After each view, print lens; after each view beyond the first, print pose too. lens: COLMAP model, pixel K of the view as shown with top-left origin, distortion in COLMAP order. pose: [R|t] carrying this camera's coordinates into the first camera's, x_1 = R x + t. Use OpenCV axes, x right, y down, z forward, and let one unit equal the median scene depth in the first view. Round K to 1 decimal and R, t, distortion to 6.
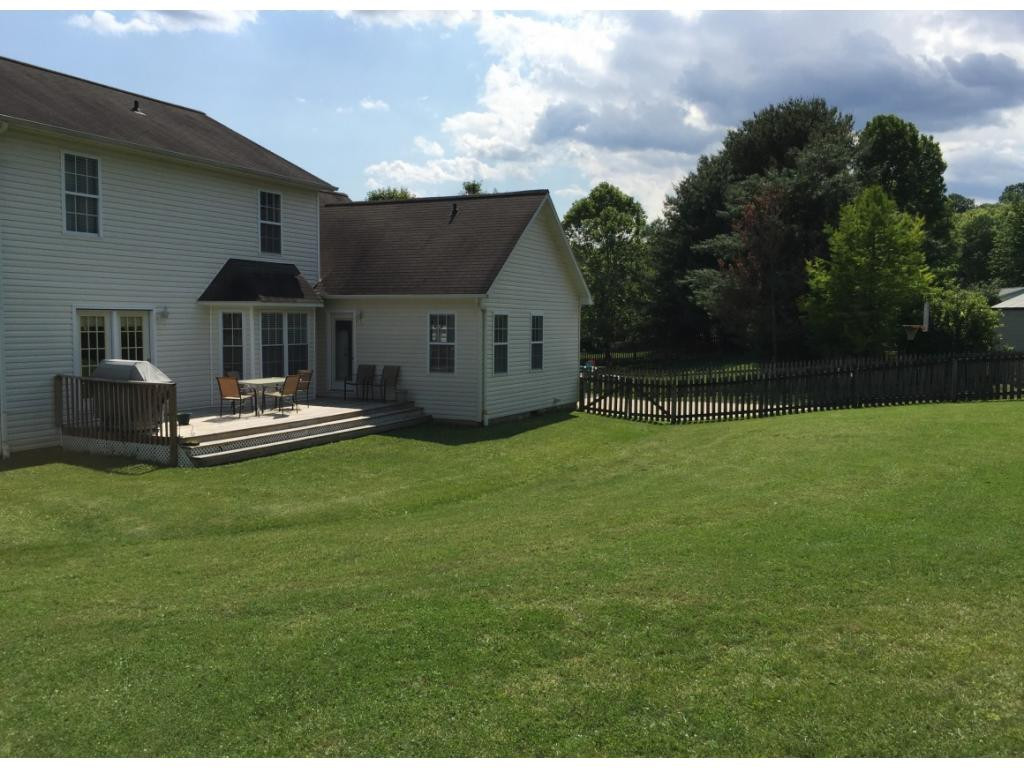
lens RADIAL K [[890.7, 0, 512.0], [0, 890.7, 384.0], [0, 0, 1]] dist [0.037105, -0.007497]
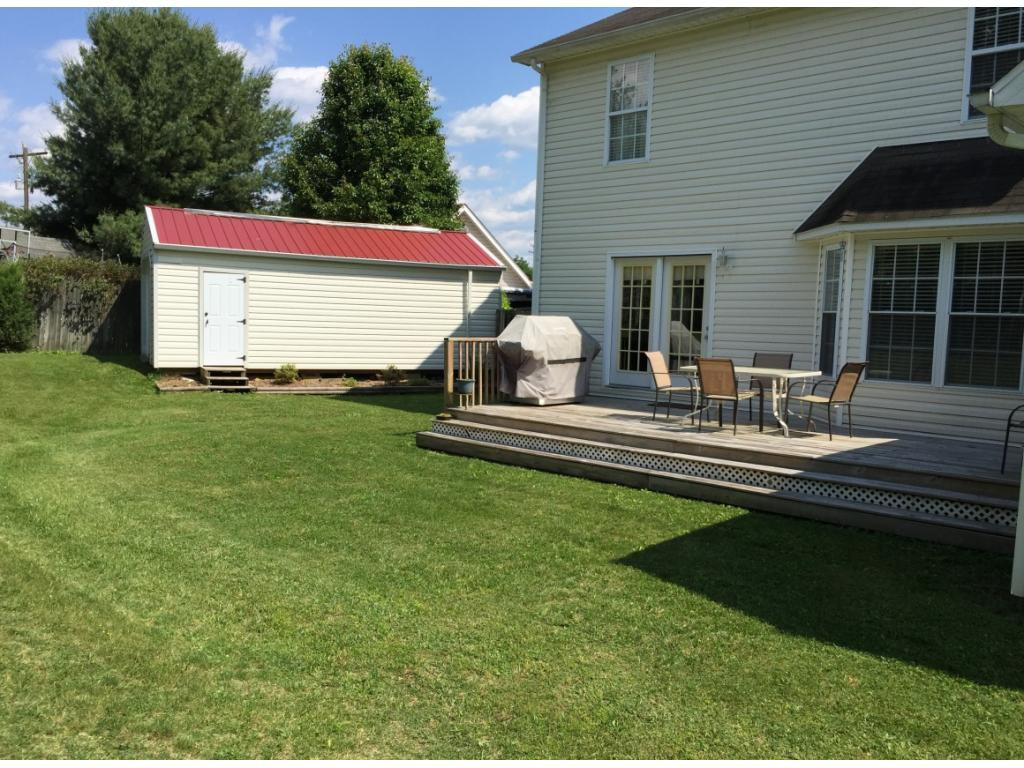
lens RADIAL K [[903.6, 0, 510.6], [0, 903.6, 406.9], [0, 0, 1]] dist [0.005406, -0.003812]
pose [[-0.315974, 0.072059, -0.946027, 0.266712], [-0.107611, 0.987955, 0.111195, -0.025504], [0.942645, 0.136937, -0.304414, 0.970256]]
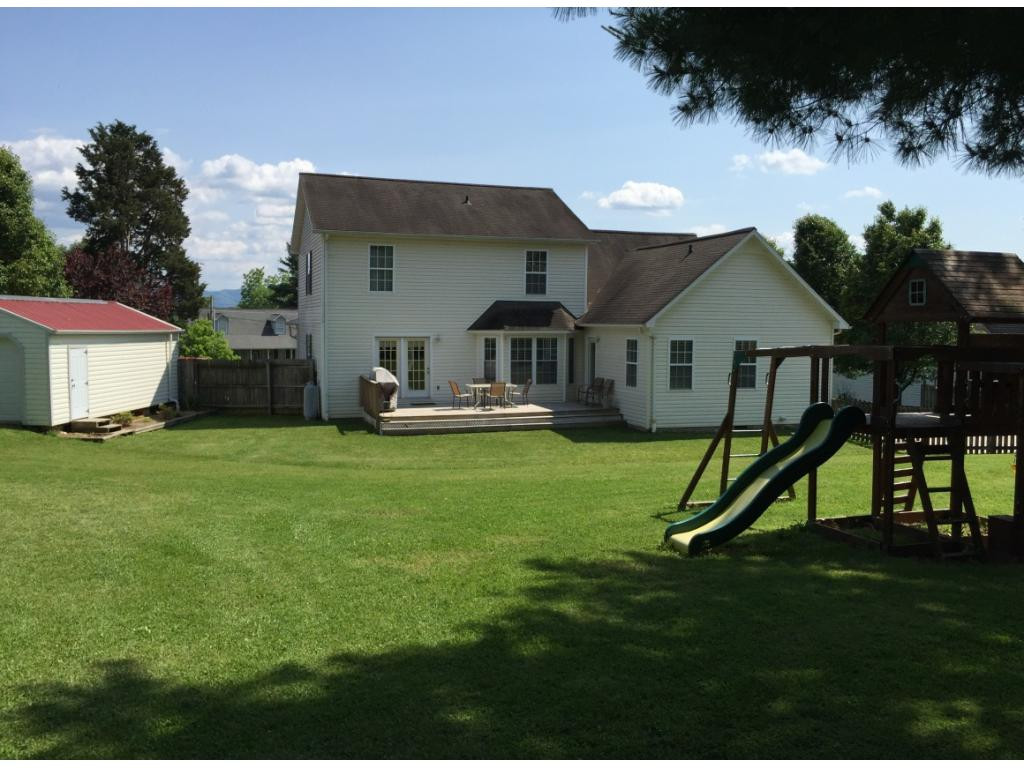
lens RADIAL K [[823.9, 0, 512.0], [0, 823.9, 384.0], [0, 0, 1]] dist [-0.001372, -0.002277]
pose [[0.700280, 0.045856, -0.712394, 0.651029], [-0.052853, 0.998526, 0.012320, -0.023081], [0.711909, 0.029024, 0.701672, 0.087255]]
